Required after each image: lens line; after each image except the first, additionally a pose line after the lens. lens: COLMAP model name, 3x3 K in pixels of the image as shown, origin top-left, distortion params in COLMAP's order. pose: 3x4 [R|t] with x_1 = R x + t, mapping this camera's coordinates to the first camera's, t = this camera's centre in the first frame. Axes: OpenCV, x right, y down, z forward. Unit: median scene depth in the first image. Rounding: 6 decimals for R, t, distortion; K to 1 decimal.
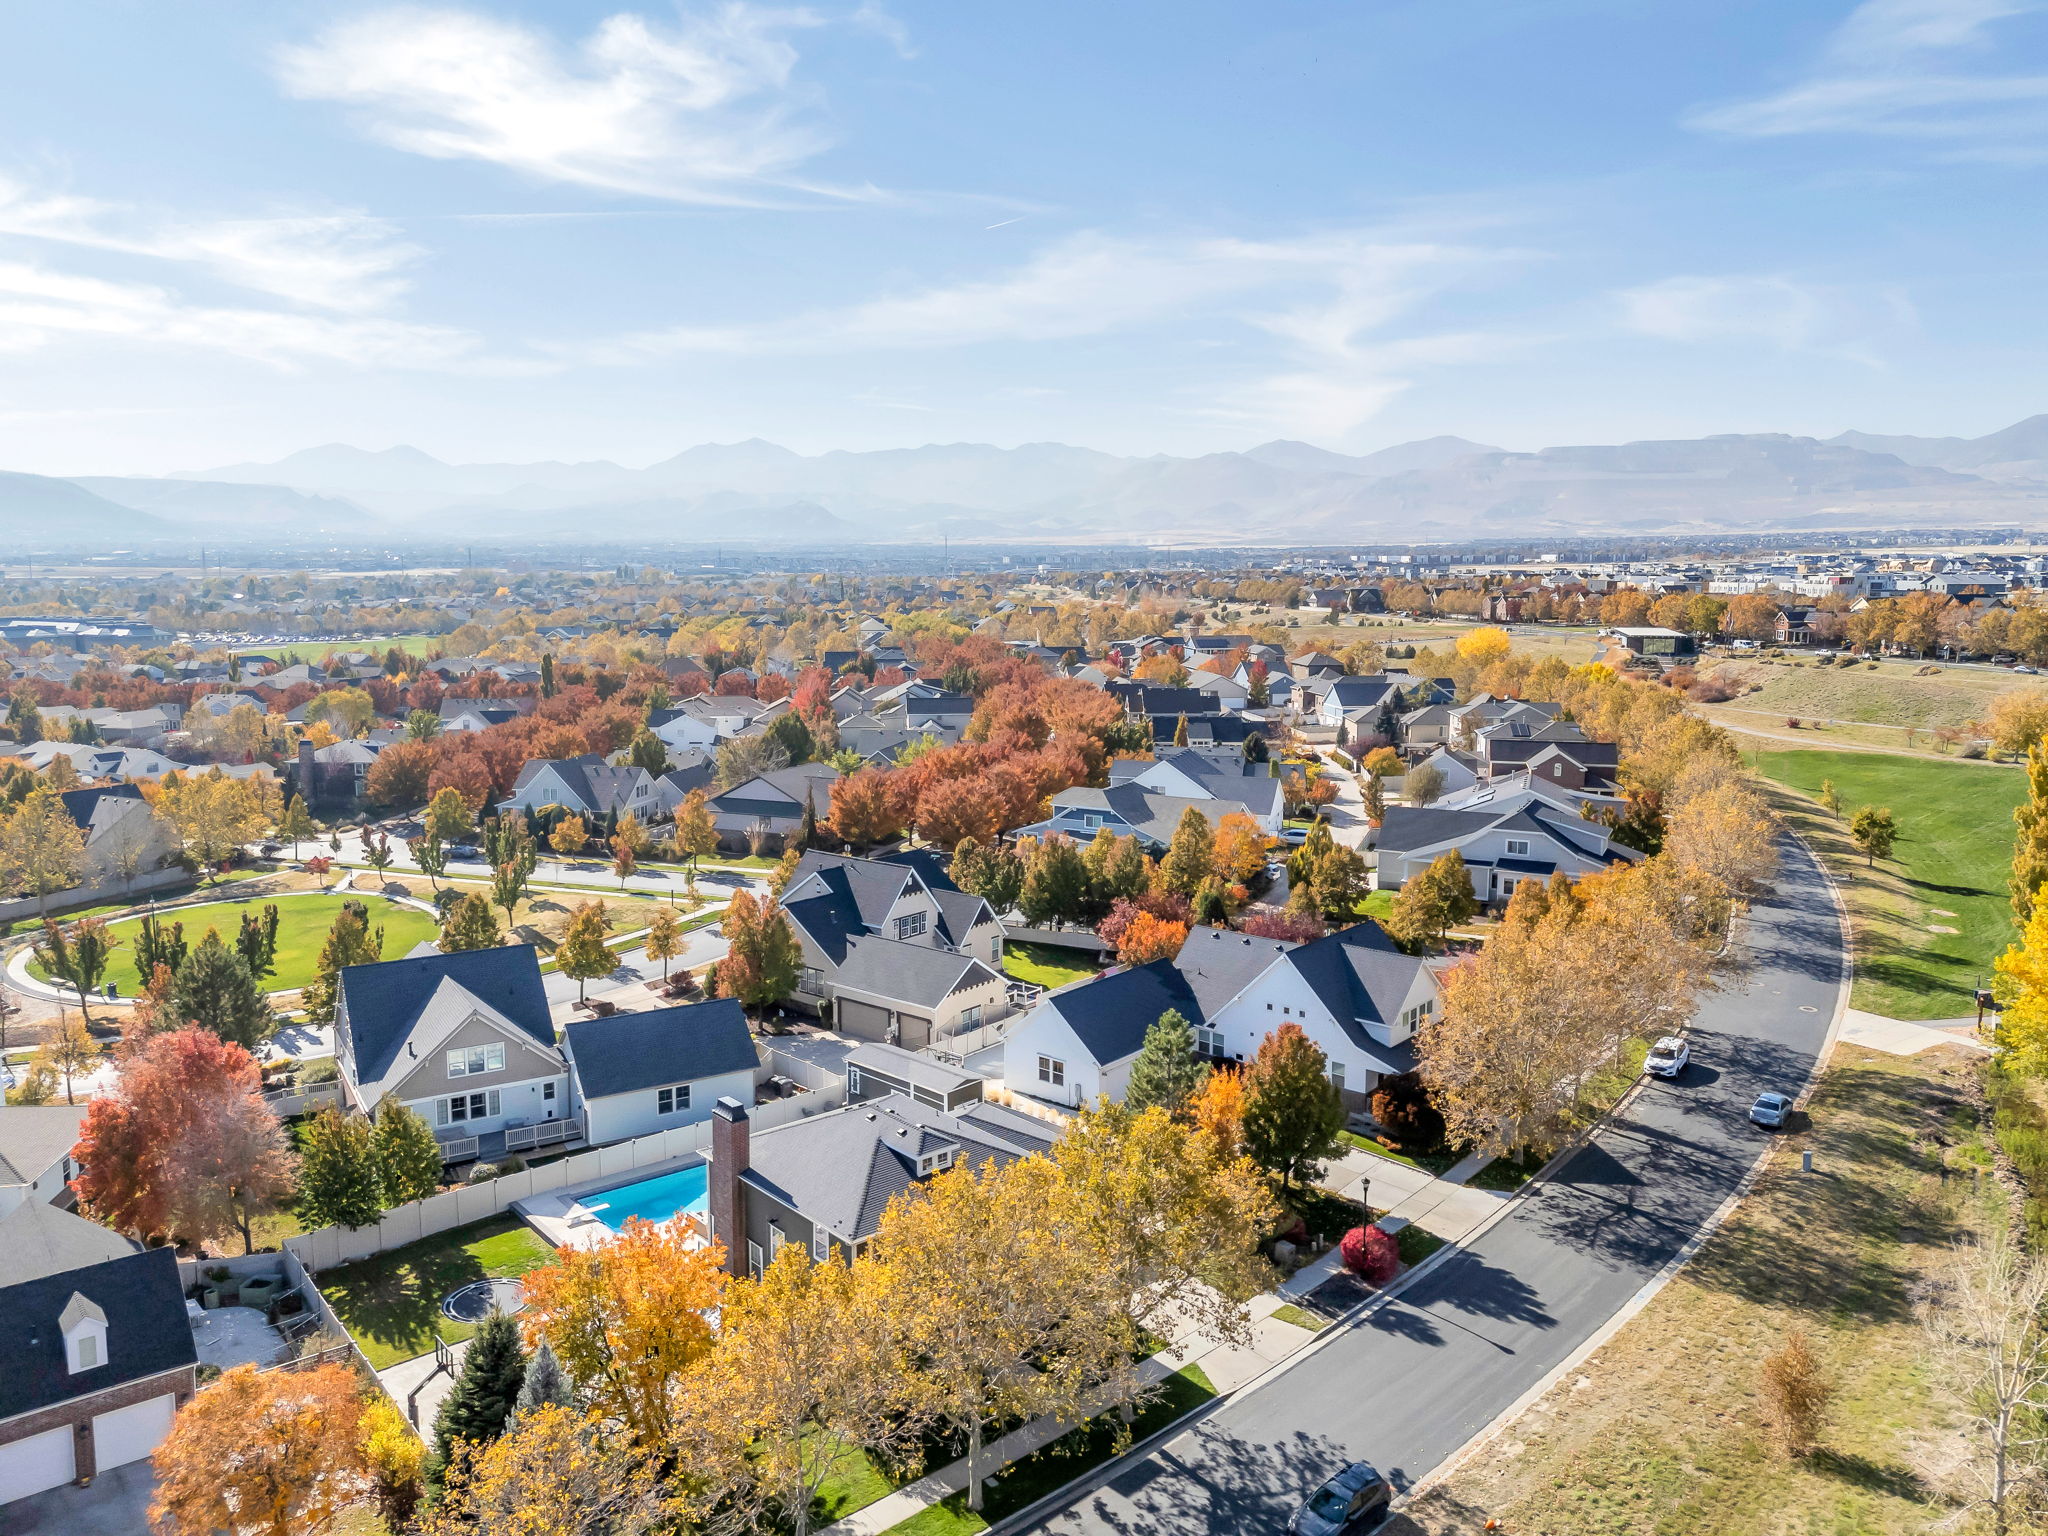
lens RADIAL K [[1496.4, 0, 1017.7], [0, 1496.4, 757.1], [0, 0, 1]] dist [0.069890, -0.064458]
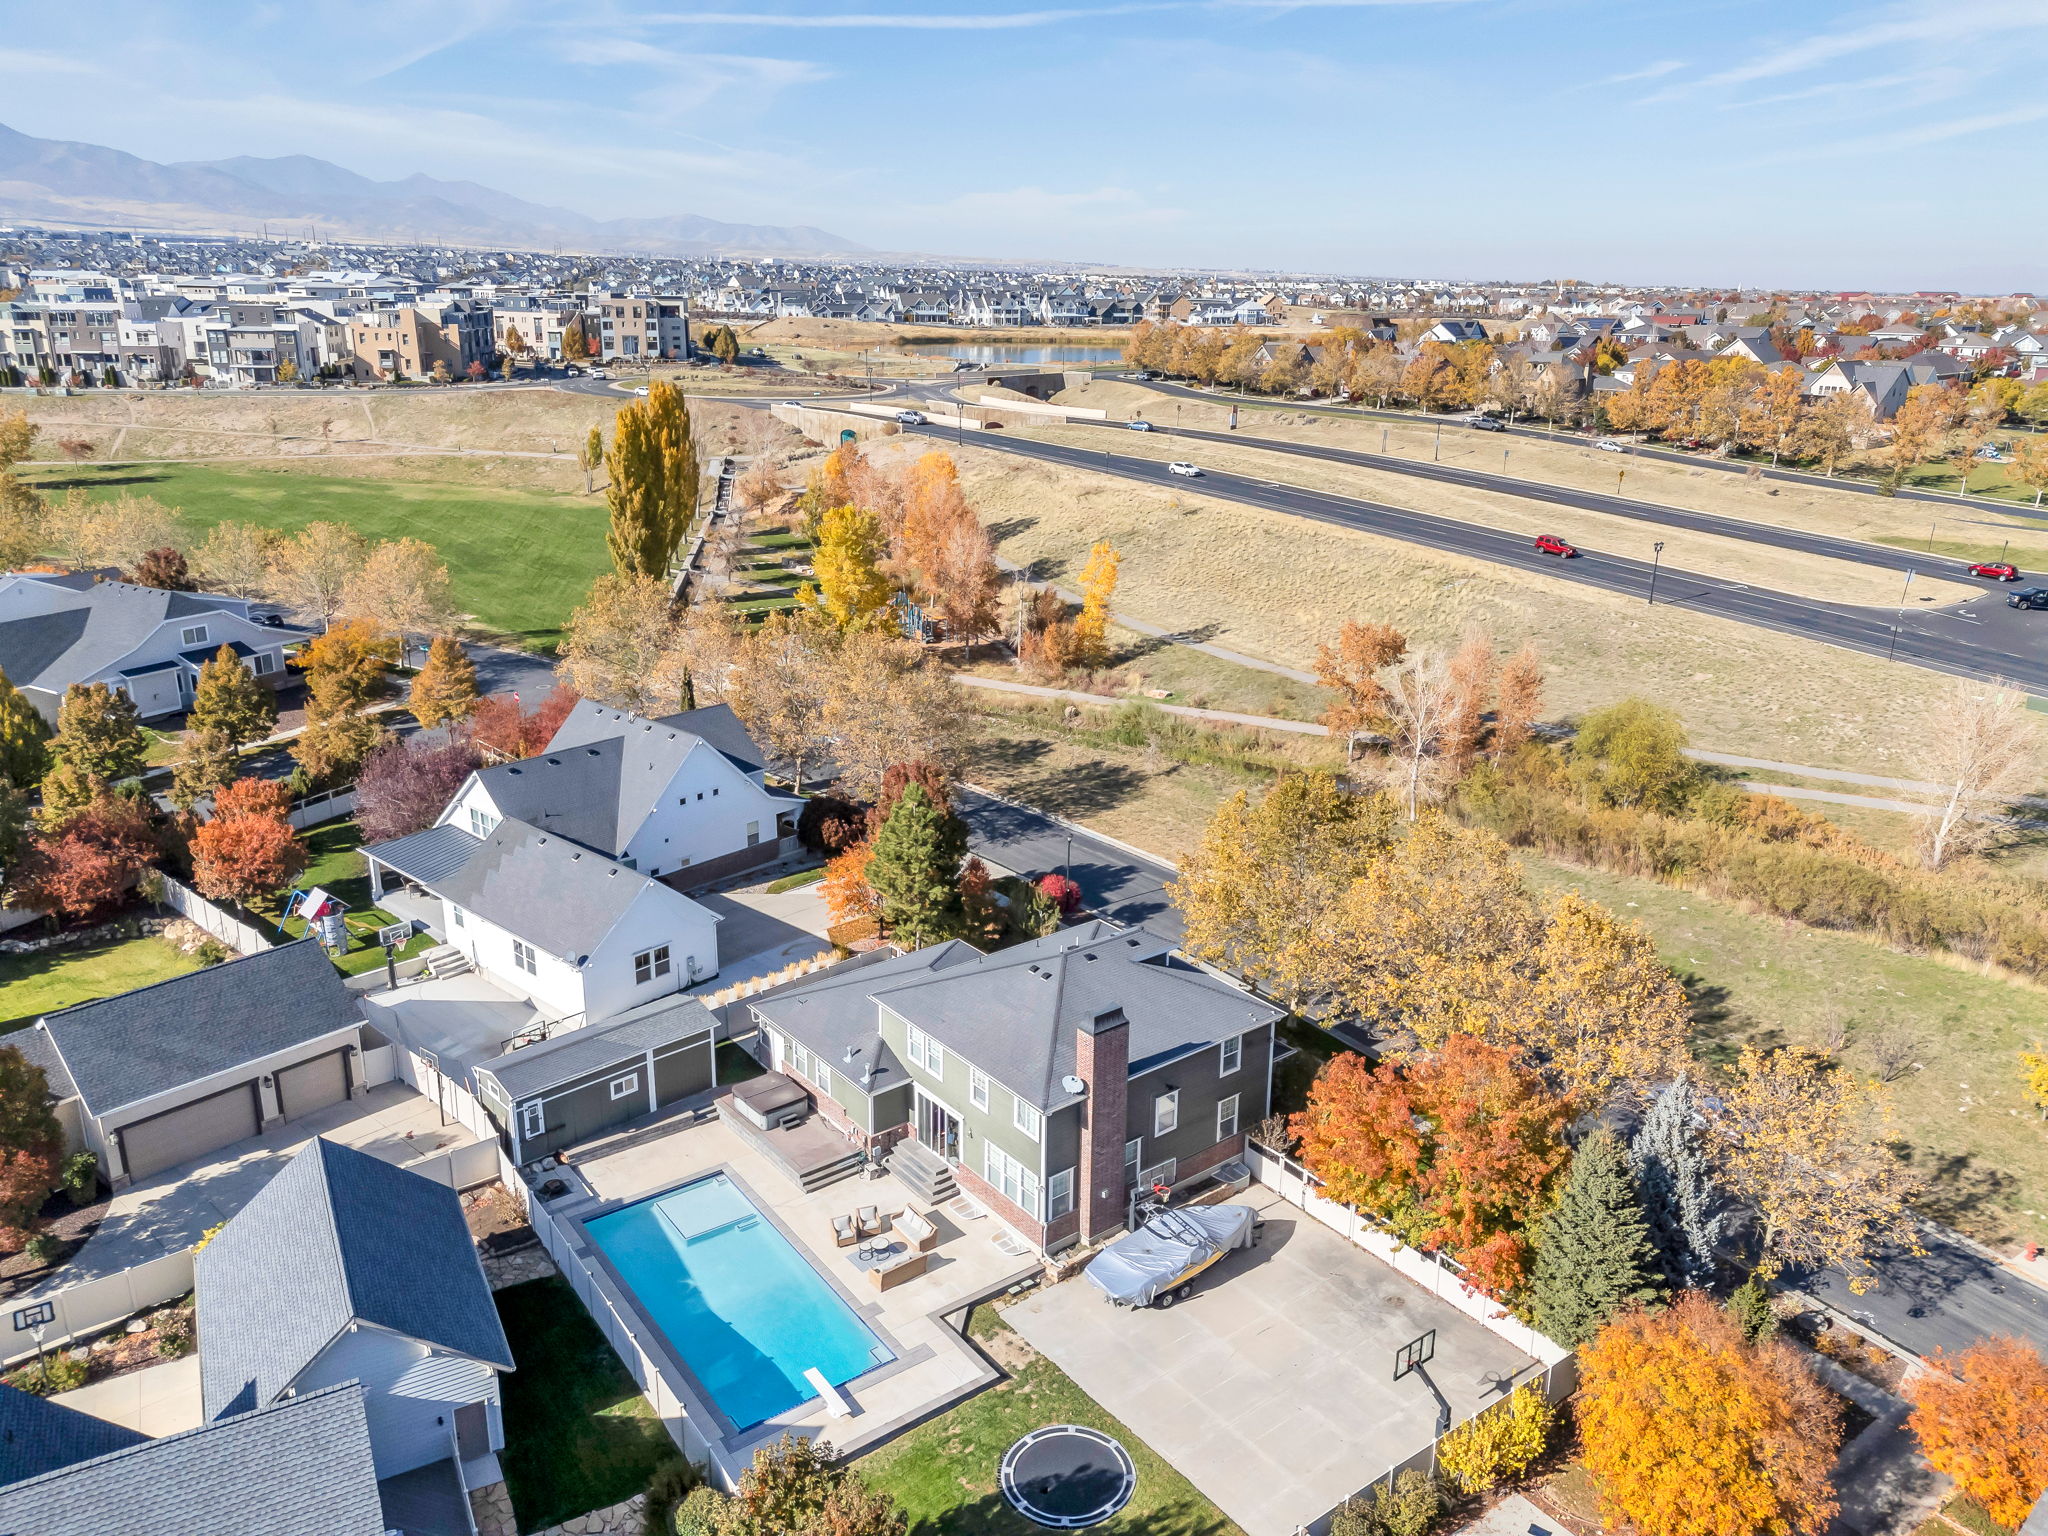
lens RADIAL K [[1491.3, 0, 1024.0], [0, 1491.3, 768.0], [0, 0, 1]] dist [0.072103, -0.054659]
pose [[0.033599, -0.309983, 0.950148, -0.198454], [0.115785, 0.945491, 0.304370, -0.030603], [-0.992706, 0.099787, 0.067659, 0.213493]]
